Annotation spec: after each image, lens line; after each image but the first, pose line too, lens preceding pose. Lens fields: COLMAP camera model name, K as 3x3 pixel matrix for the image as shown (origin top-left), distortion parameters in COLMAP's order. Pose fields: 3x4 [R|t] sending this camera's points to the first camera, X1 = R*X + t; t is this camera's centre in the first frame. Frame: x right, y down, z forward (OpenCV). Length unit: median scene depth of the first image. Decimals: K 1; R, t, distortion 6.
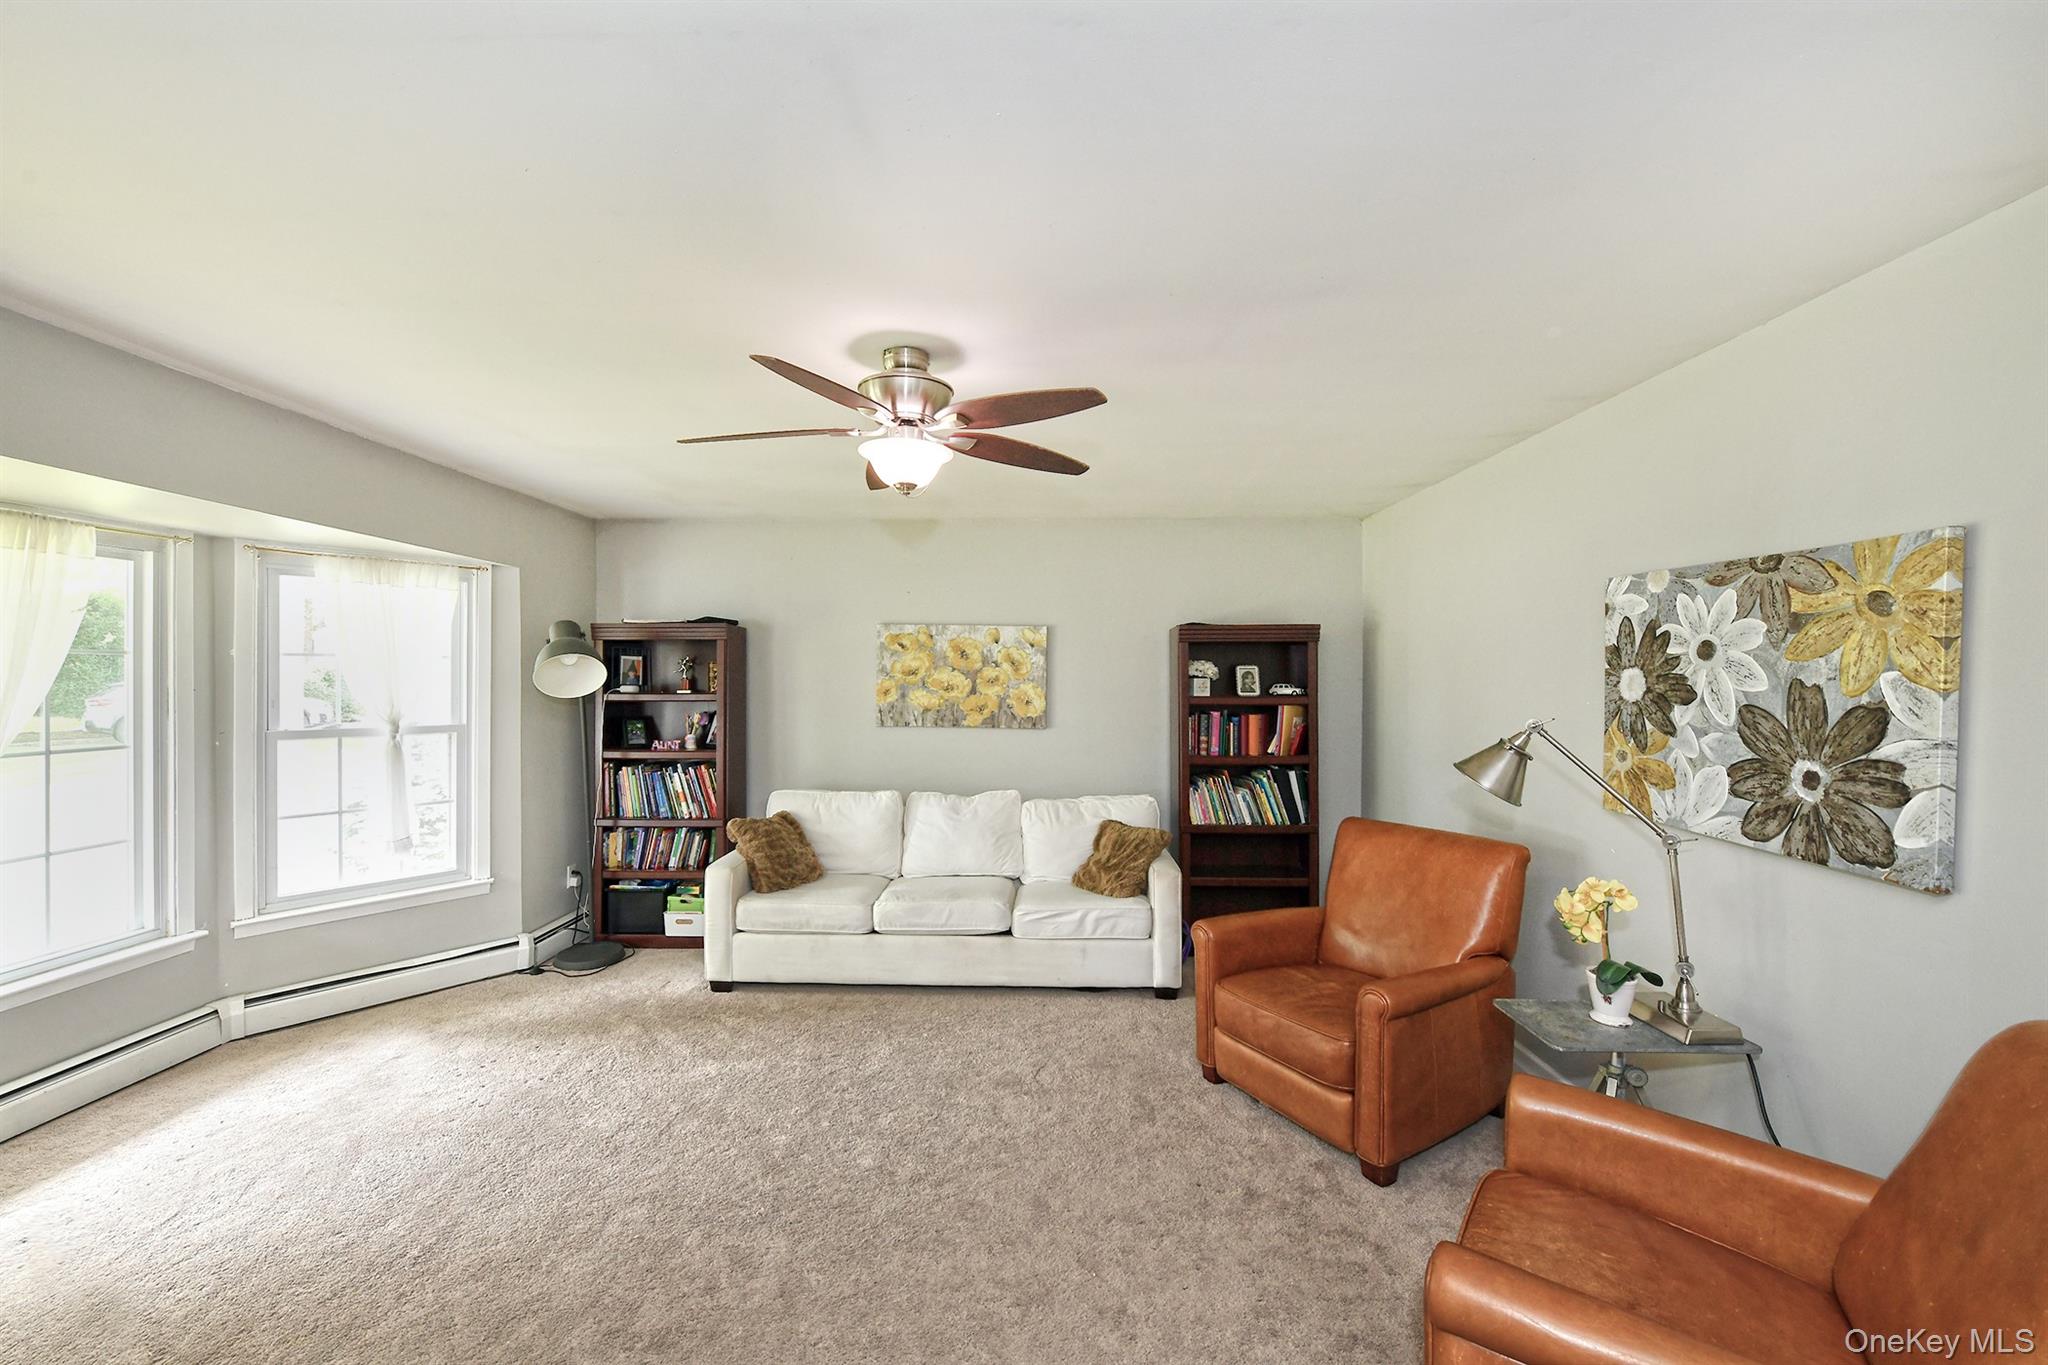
lens RADIAL K [[869.4, 0, 1035.8], [0, 869.4, 678.4], [0, 0, 1]] dist [-0.008687, -0.002657]
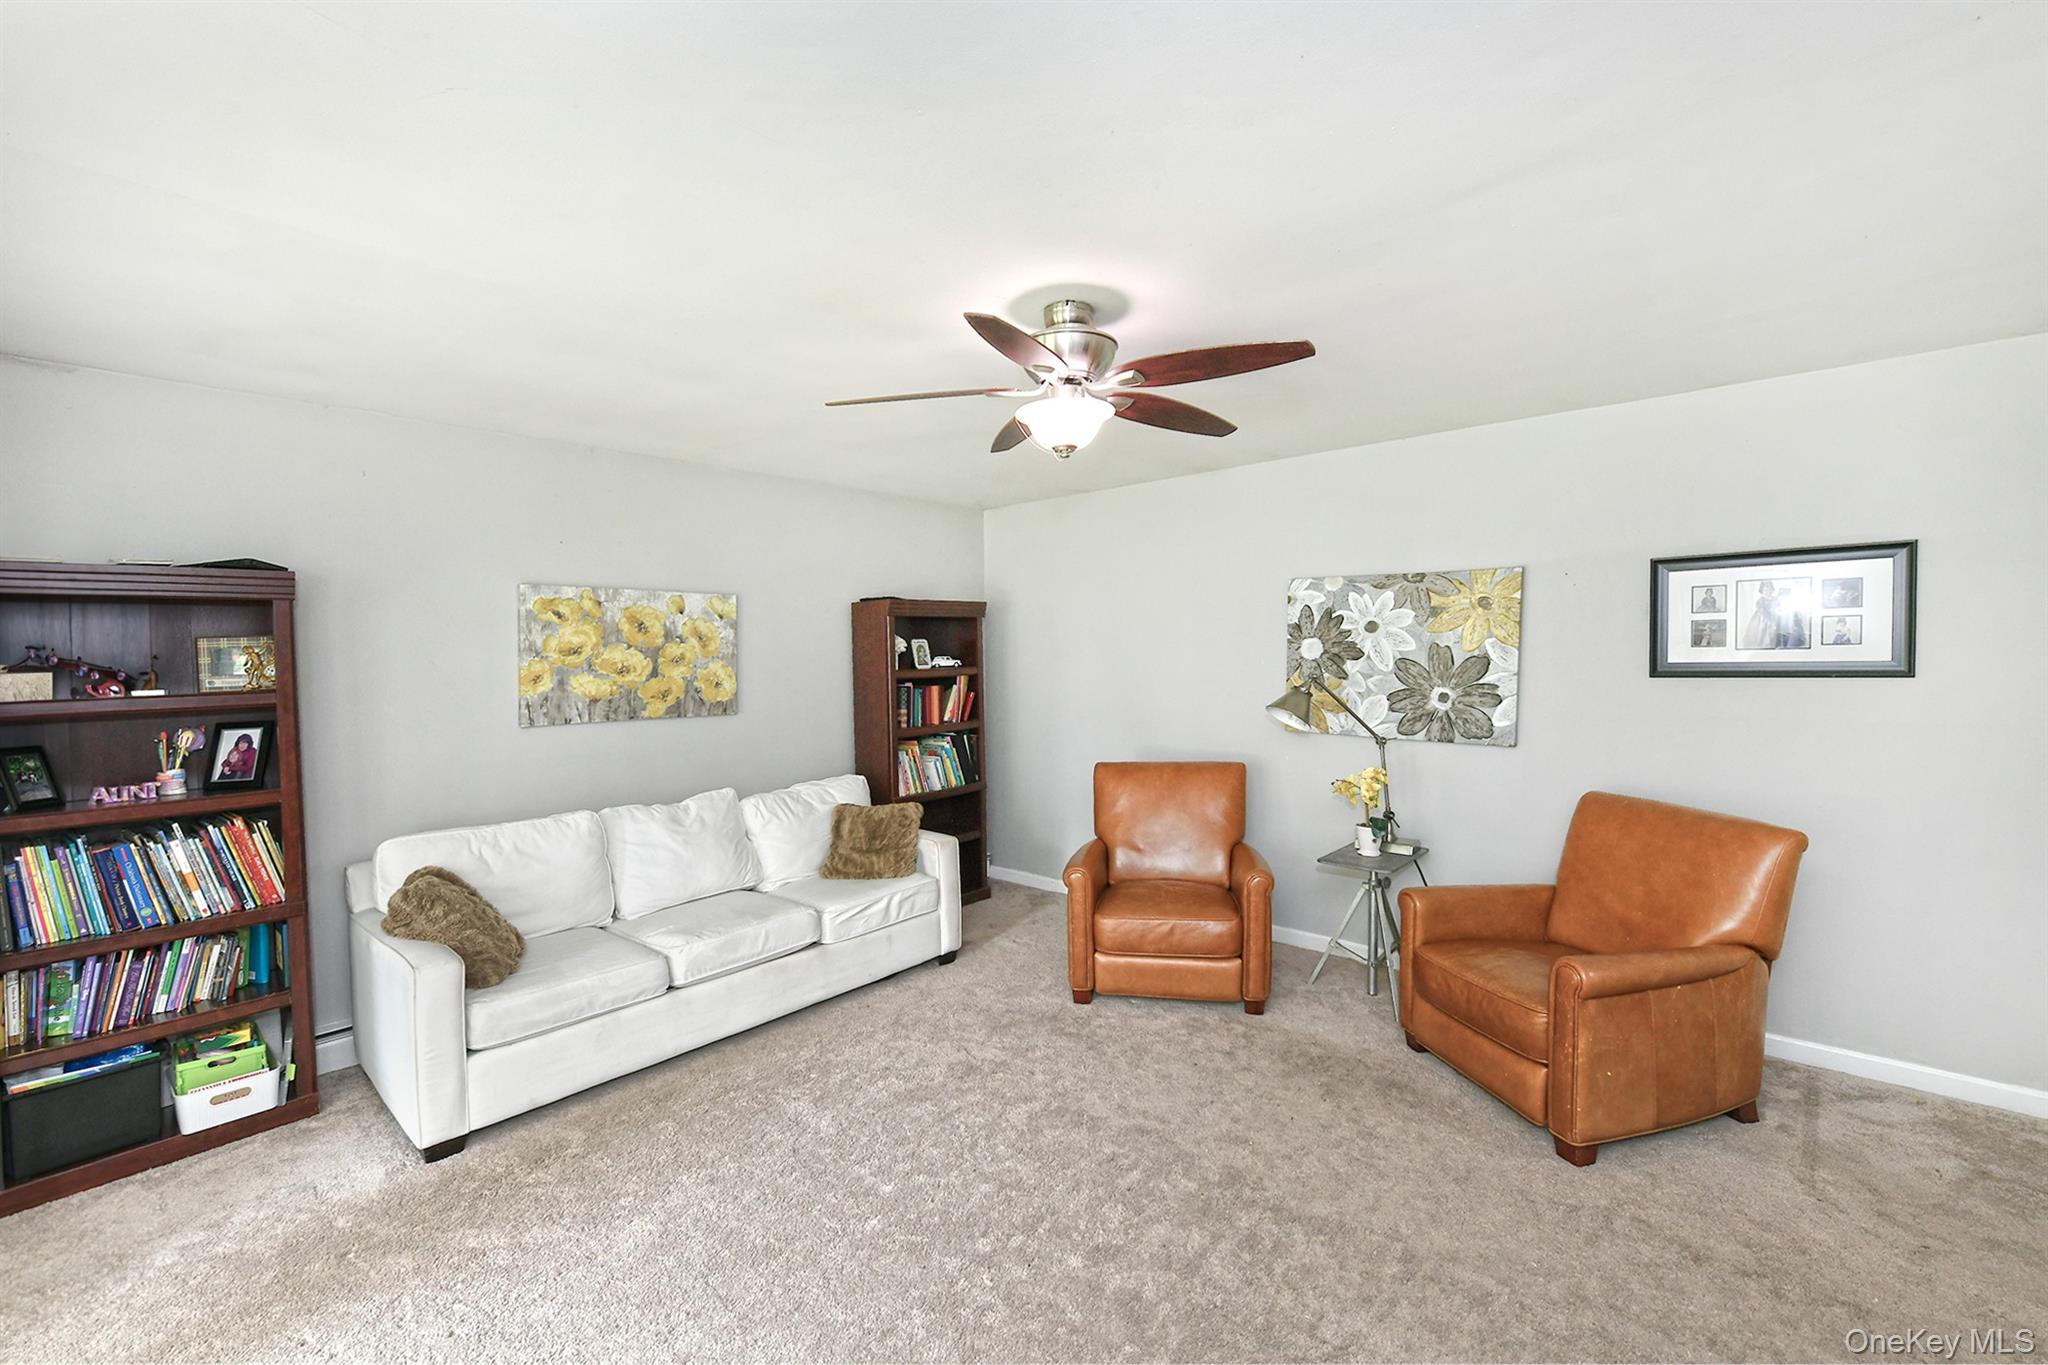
lens RADIAL K [[869.4, 0, 1073.1], [0, 869.4, 674.4], [0, 0, 1]] dist [-0.008687, -0.002657]
pose [[0.620001, -0.036323, 0.783760, -0.489430], [0.018953, 0.999330, 0.031320, -0.002144], [-0.784372, -0.004564, 0.620274, 0.220055]]
